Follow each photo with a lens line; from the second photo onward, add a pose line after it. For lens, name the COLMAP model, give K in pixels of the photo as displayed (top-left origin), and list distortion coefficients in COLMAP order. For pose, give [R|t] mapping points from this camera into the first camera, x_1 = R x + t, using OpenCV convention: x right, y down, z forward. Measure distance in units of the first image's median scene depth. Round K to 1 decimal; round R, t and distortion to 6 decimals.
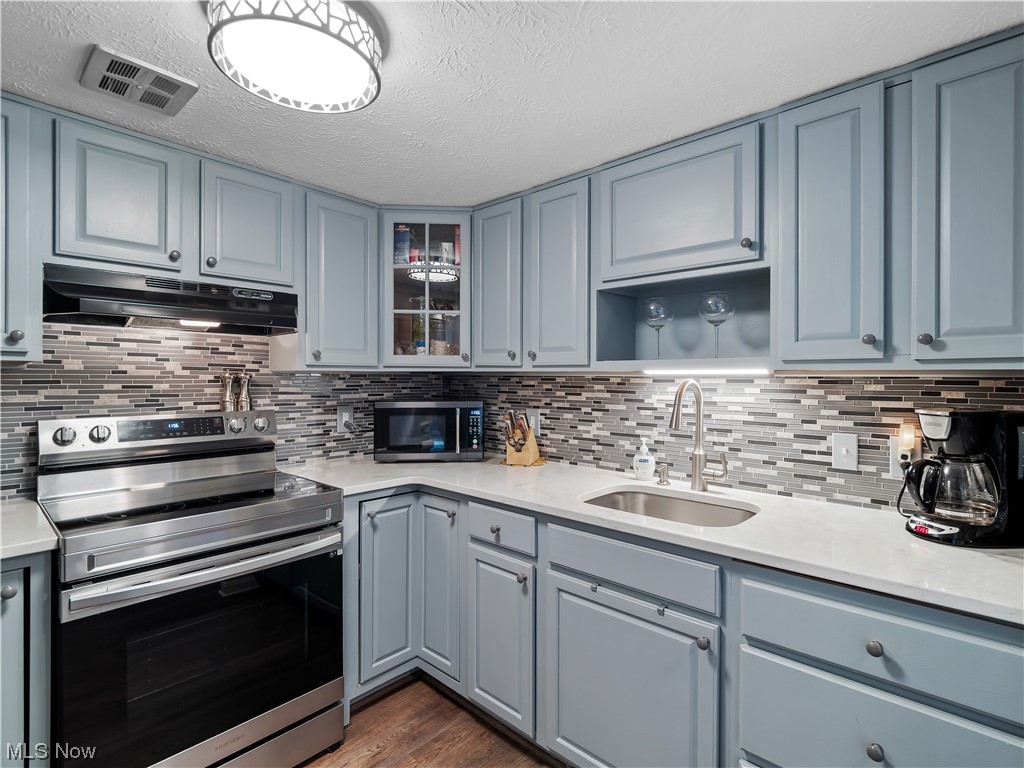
lens RADIAL K [[498.6, 0, 514.1], [0, 498.6, 384.3], [0, 0, 1]] dist [0.003157, -0.004200]
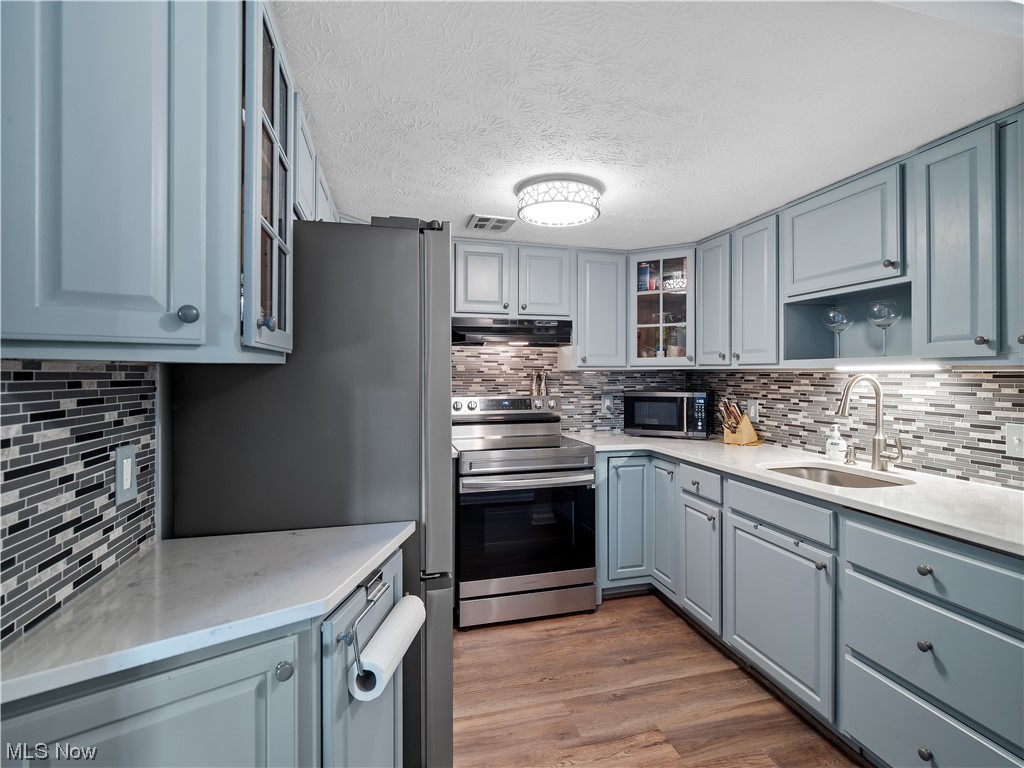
lens RADIAL K [[498.6, 0, 531.1], [0, 498.6, 383.4], [0, 0, 1]] dist [0.003157, -0.004200]
pose [[0.850044, 0.004931, -0.526689, 0.295206], [-0.002489, 0.999983, 0.005344, 0.006837], [0.526706, -0.003232, 0.850041, -0.411752]]
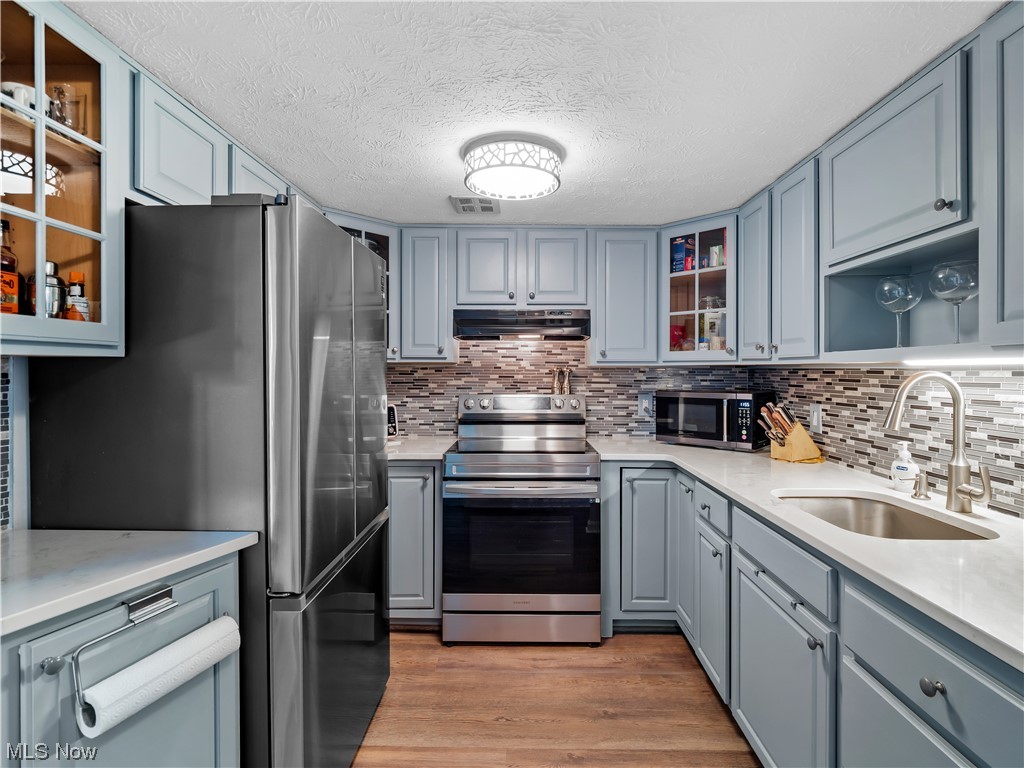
lens RADIAL K [[498.6, 0, 525.4], [0, 498.6, 381.7], [0, 0, 1]] dist [0.003157, -0.004200]
pose [[0.673118, 0.013684, -0.739409, 0.494856], [-0.010083, 0.999906, 0.009327, 0.005783], [0.739467, 0.001177, 0.673192, -0.045884]]
